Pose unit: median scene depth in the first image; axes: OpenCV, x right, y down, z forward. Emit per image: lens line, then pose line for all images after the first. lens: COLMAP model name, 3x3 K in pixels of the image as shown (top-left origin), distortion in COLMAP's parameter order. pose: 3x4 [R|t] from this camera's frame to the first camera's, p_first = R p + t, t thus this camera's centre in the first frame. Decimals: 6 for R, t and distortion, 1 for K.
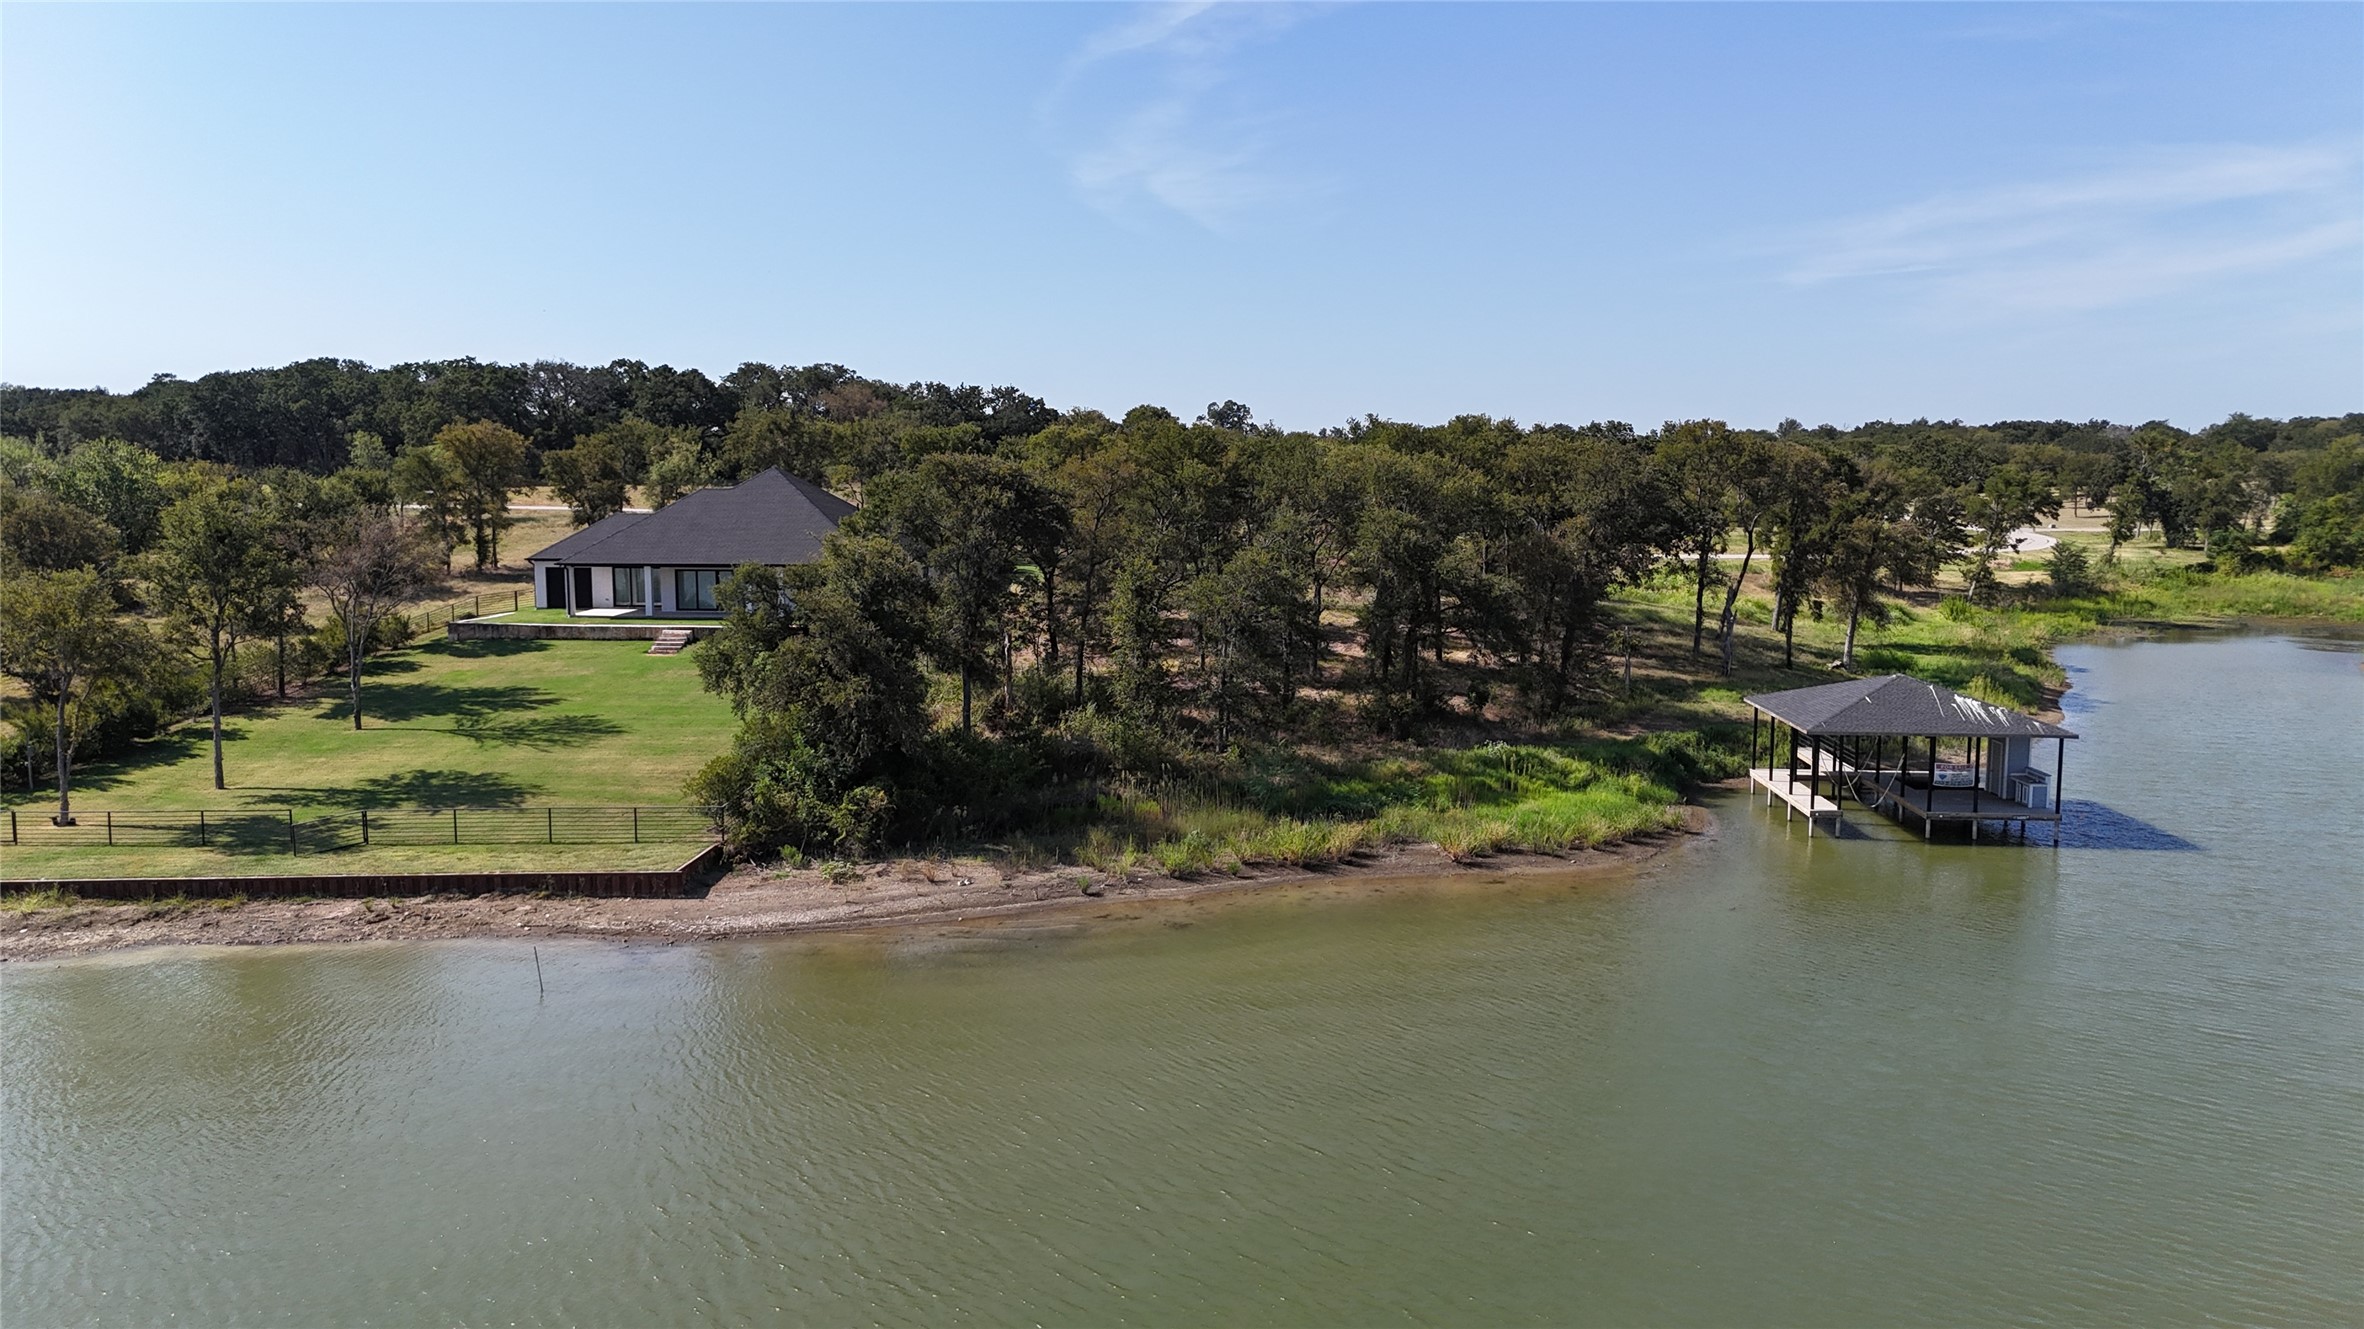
lens RADIAL K [[1775.4, 0, 1182.0], [0, 1775.4, 664.5], [0, 0, 1]] dist [0.117916, -0.132075]
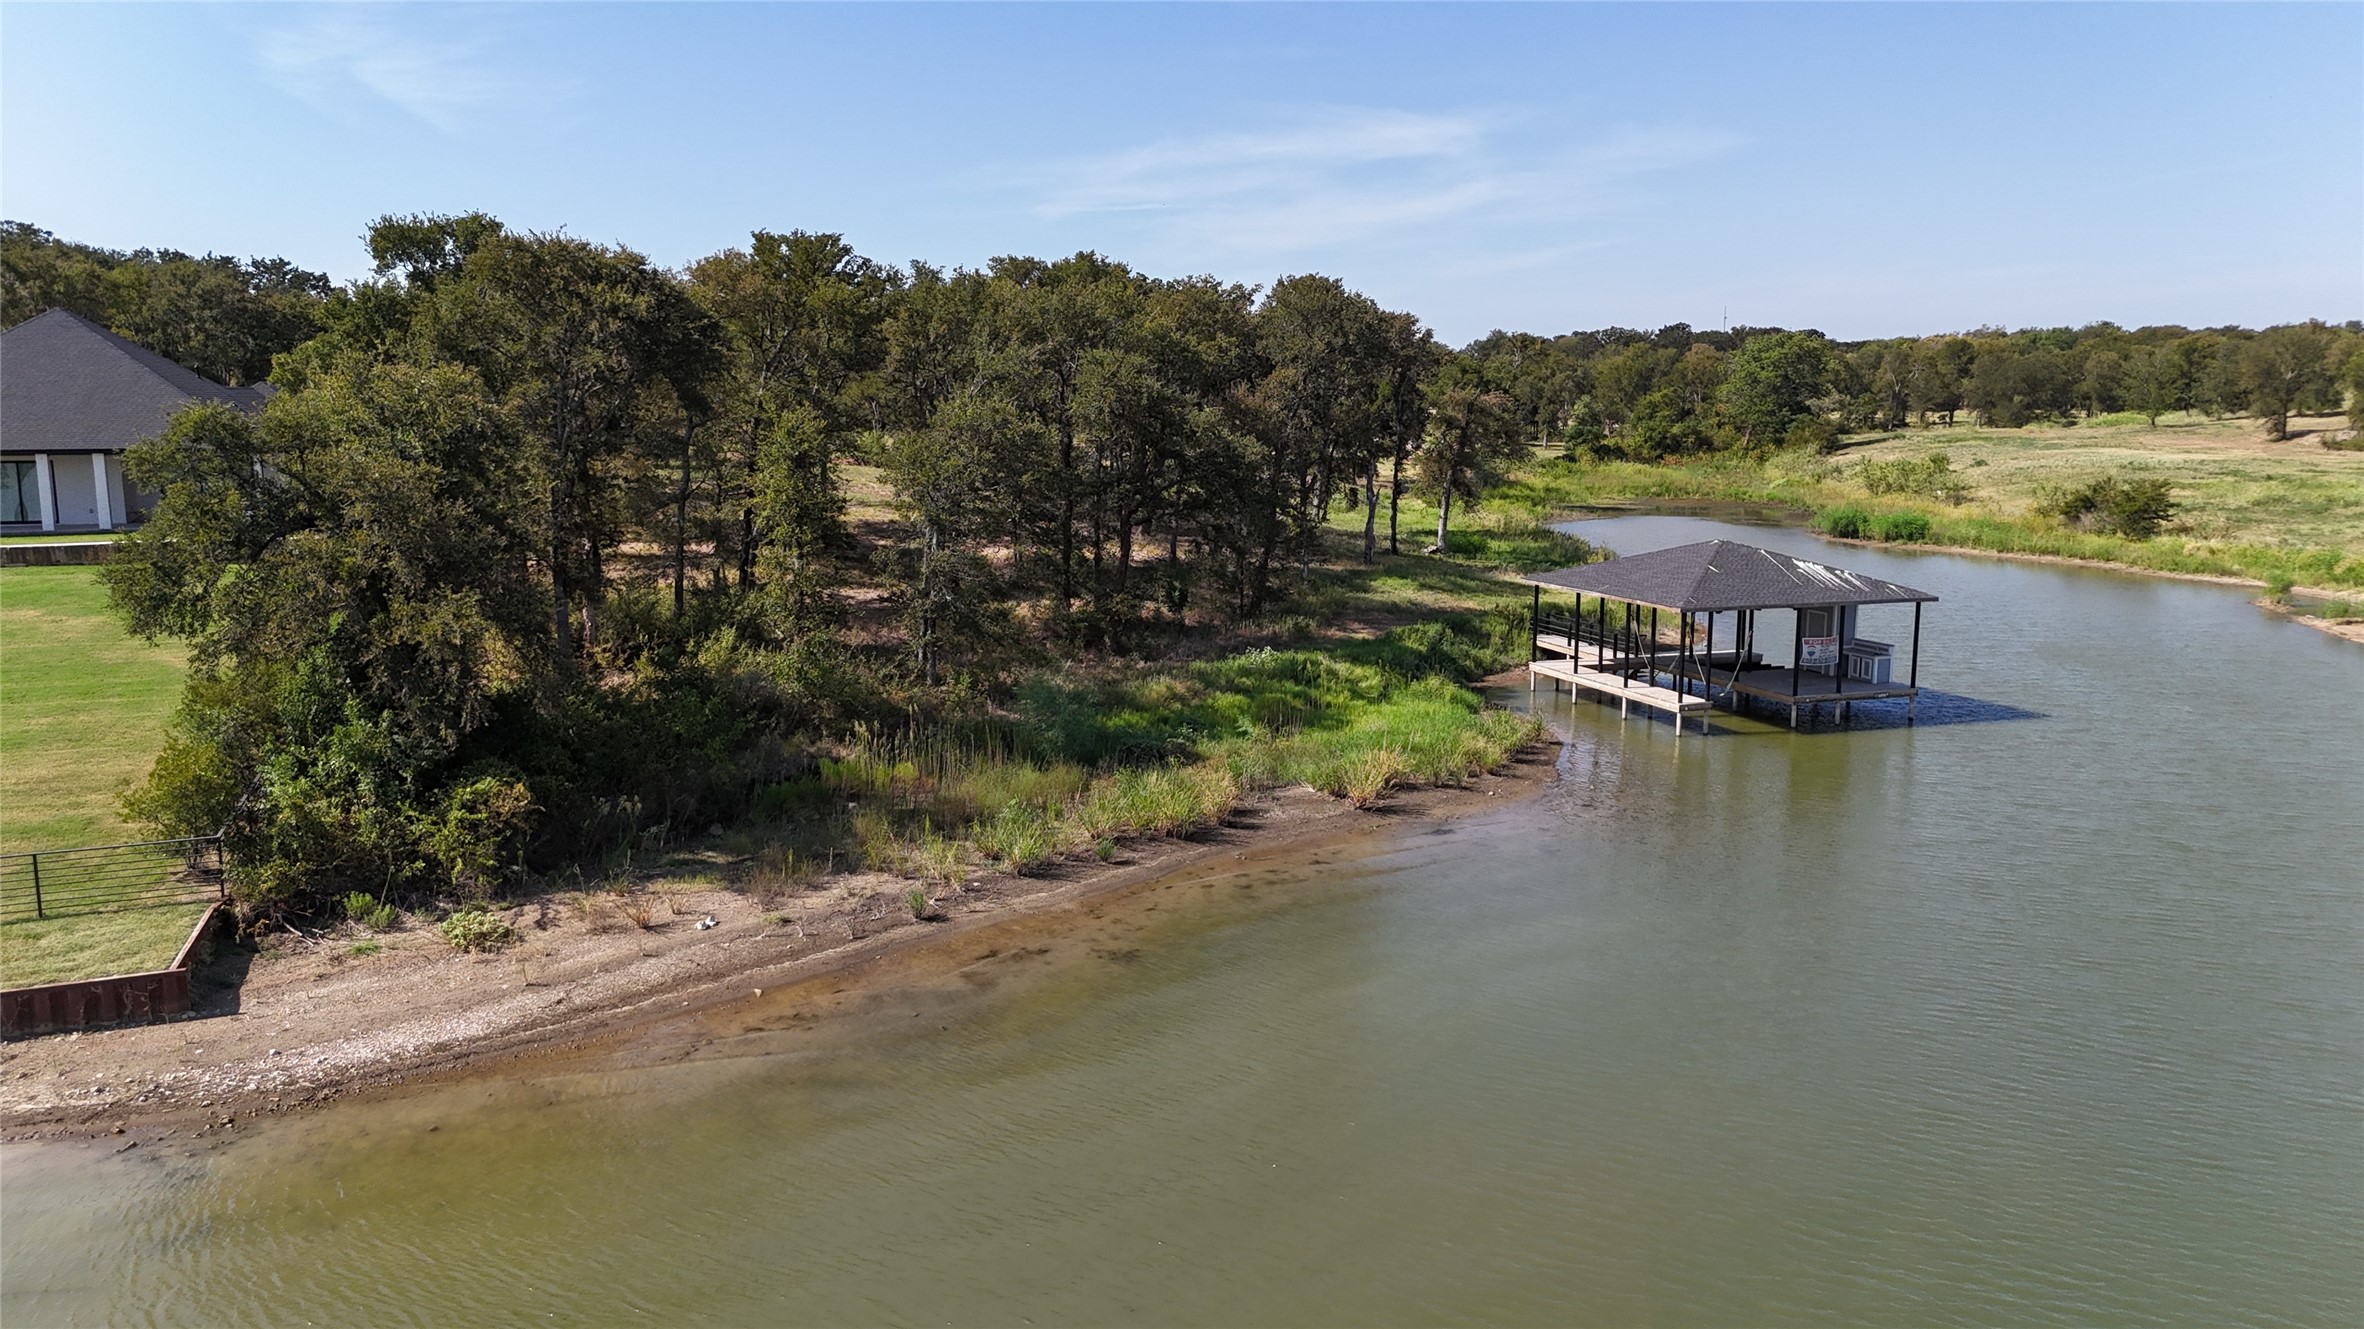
lens RADIAL K [[1775.4, 0, 1182.0], [0, 1775.4, 664.5], [0, 0, 1]] dist [0.117916, -0.132075]
pose [[0.921772, -0.061882, 0.382764, -0.180827], [0.045721, 0.997642, 0.051185, 0.010456], [-0.385028, -0.029680, 0.922427, 0.344097]]
